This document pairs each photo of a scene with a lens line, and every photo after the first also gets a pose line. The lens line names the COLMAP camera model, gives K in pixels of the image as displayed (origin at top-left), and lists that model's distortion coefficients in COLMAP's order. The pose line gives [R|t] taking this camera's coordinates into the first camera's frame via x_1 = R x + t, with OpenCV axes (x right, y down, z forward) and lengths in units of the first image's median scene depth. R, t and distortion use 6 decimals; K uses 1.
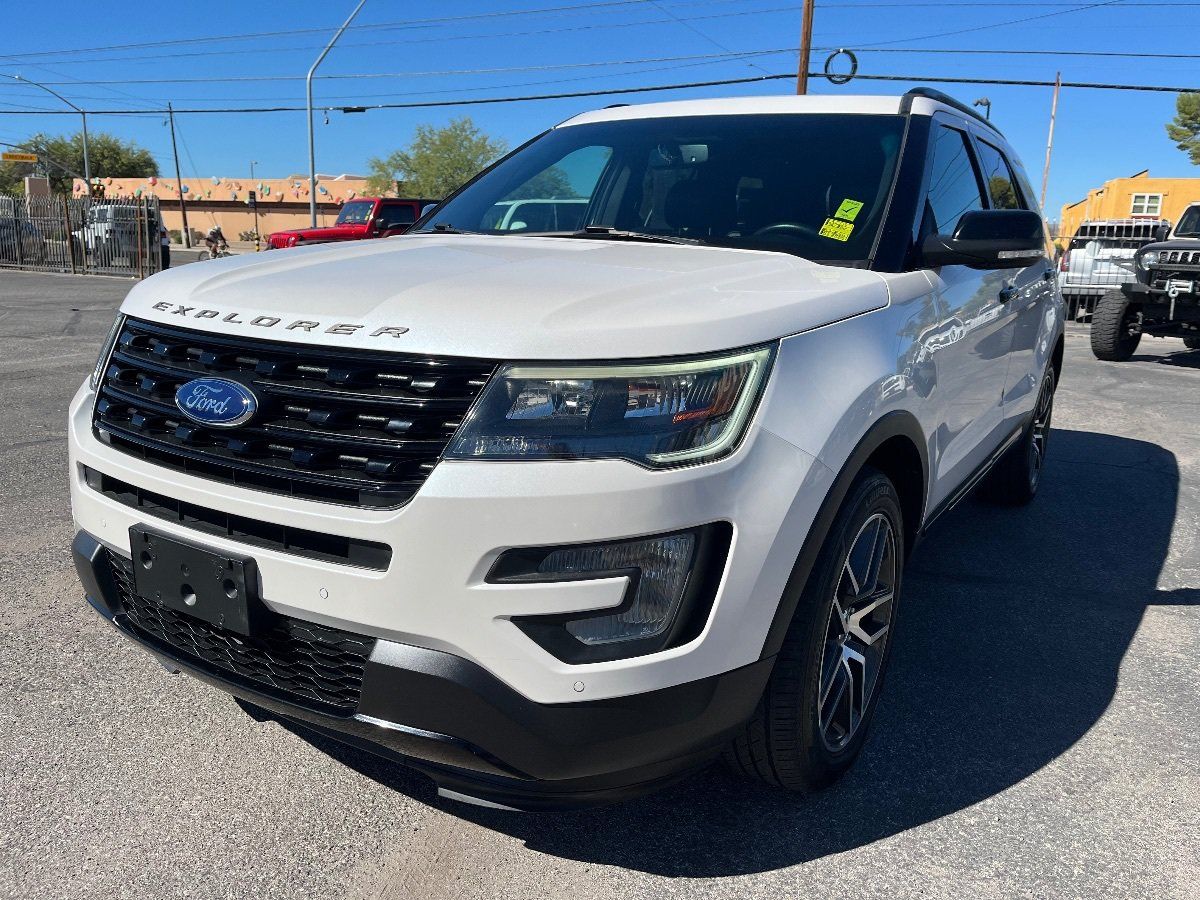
lens RADIAL K [[888.5, 0, 619.7], [0, 888.5, 472.0], [0, 0, 1]] dist [0.068862, -0.102410]
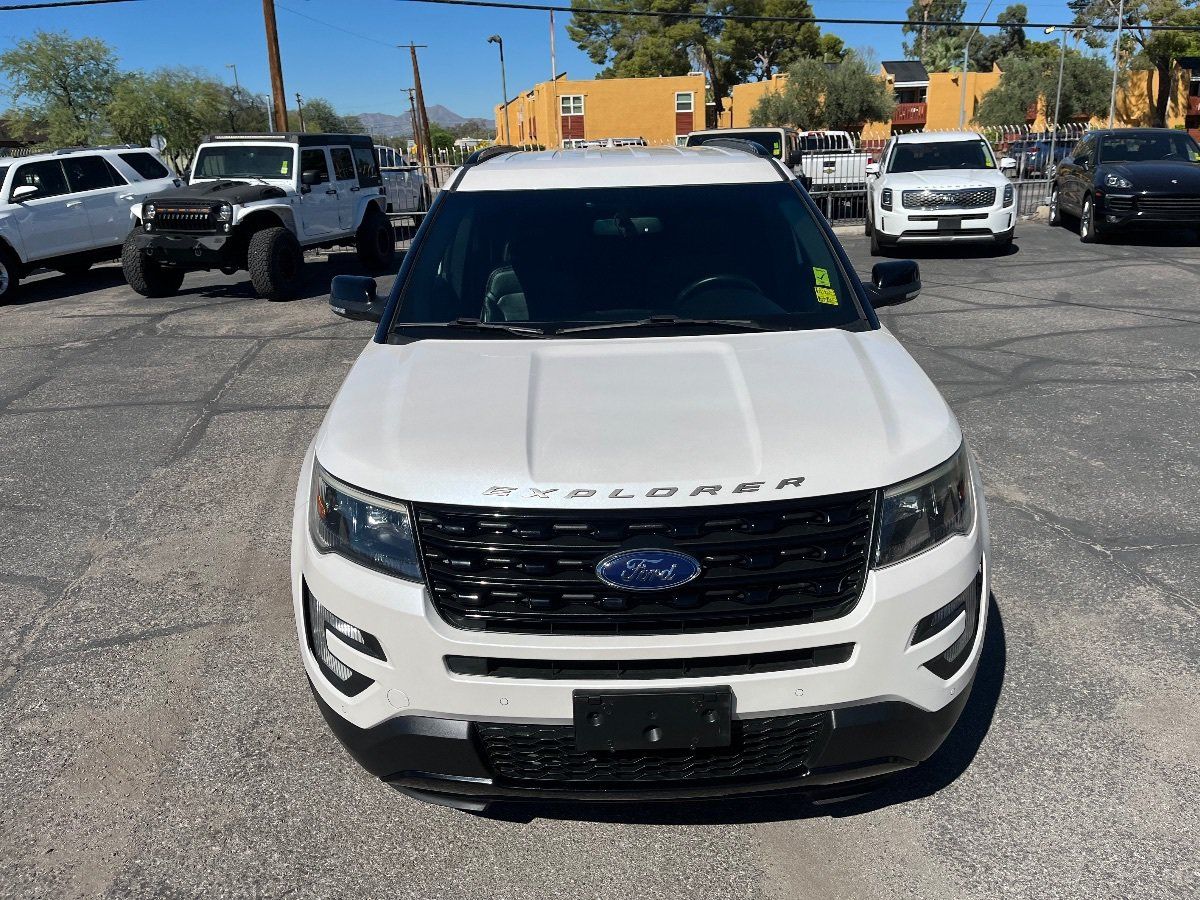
lens RADIAL K [[888.5, 0, 600.0], [0, 888.5, 444.2], [0, 0, 1]] dist [0.068862, -0.102410]
pose [[0.848955, -0.218251, 0.481292, -0.811547], [0.184529, 0.975836, 0.117019, -0.305179], [-0.495202, -0.010531, 0.868714, 0.015517]]
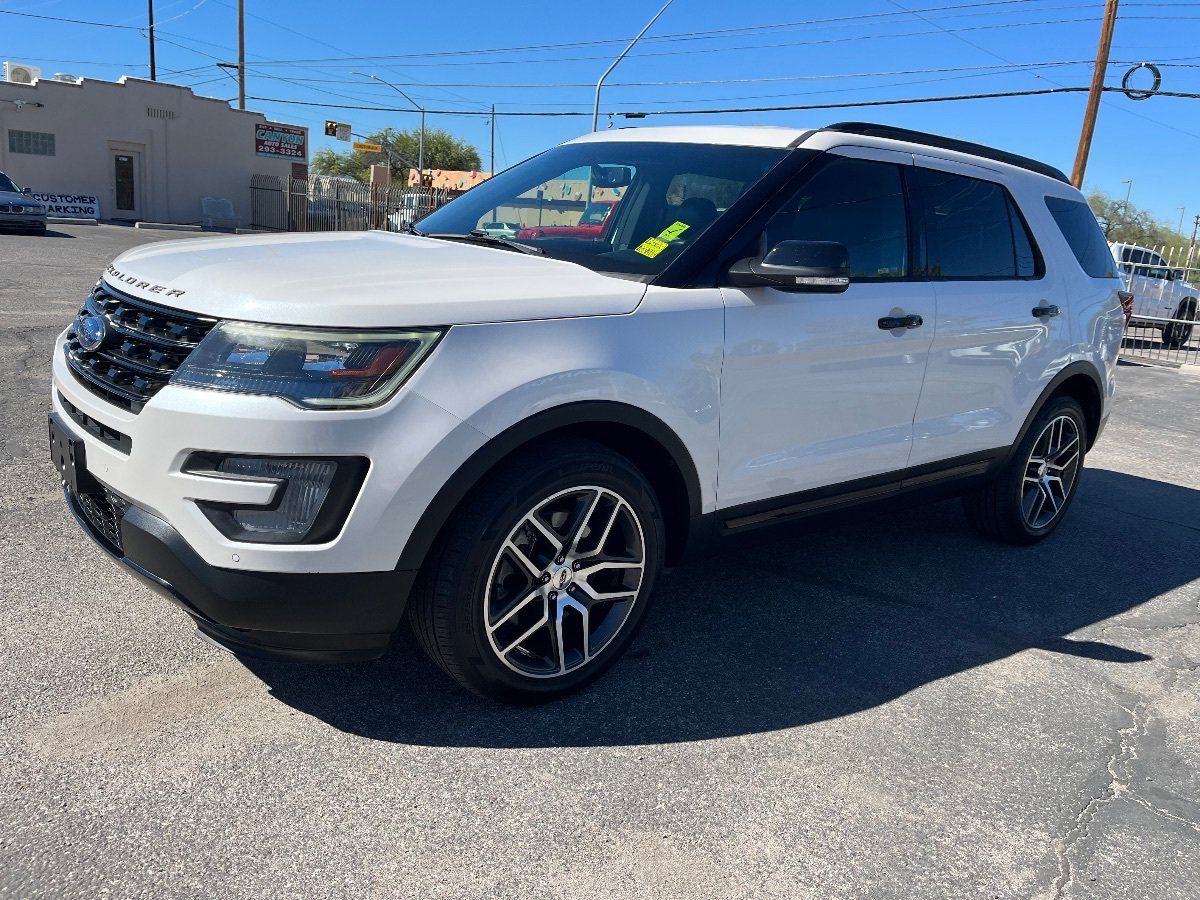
lens RADIAL K [[888.5, 0, 618.5], [0, 888.5, 457.6], [0, 0, 1]] dist [0.068862, -0.102410]
pose [[0.951073, 0.129273, -0.280621, 0.627040], [-0.134776, 0.990876, -0.000316, 0.005454], [0.278019, 0.038121, 0.959819, -0.122041]]
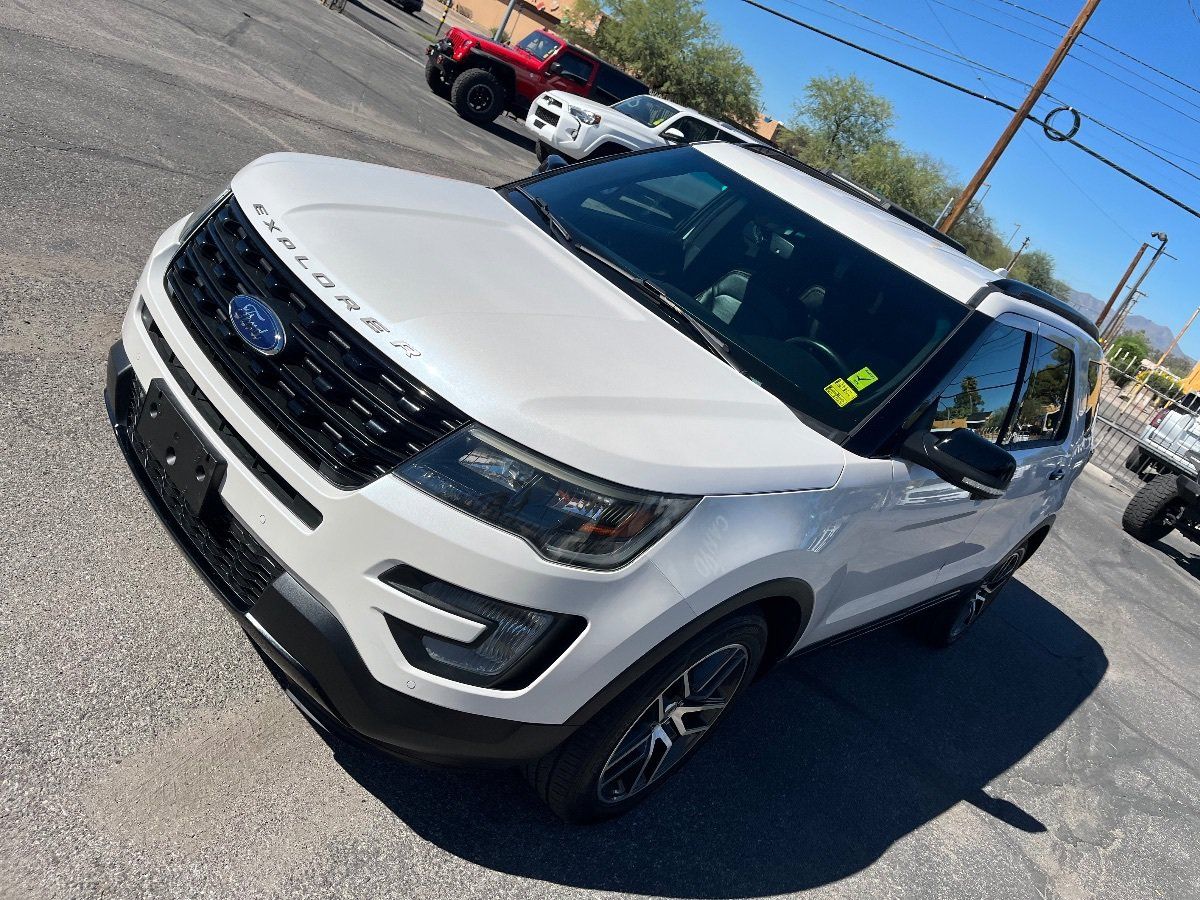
lens RADIAL K [[888.5, 0, 614.2], [0, 888.5, 452.8], [0, 0, 1]] dist [0.068862, -0.102410]
pose [[0.886535, 0.462256, -0.019393, 0.056288], [-0.458537, 0.883443, 0.096298, -0.204150], [0.061647, -0.076479, 0.995164, -0.131408]]
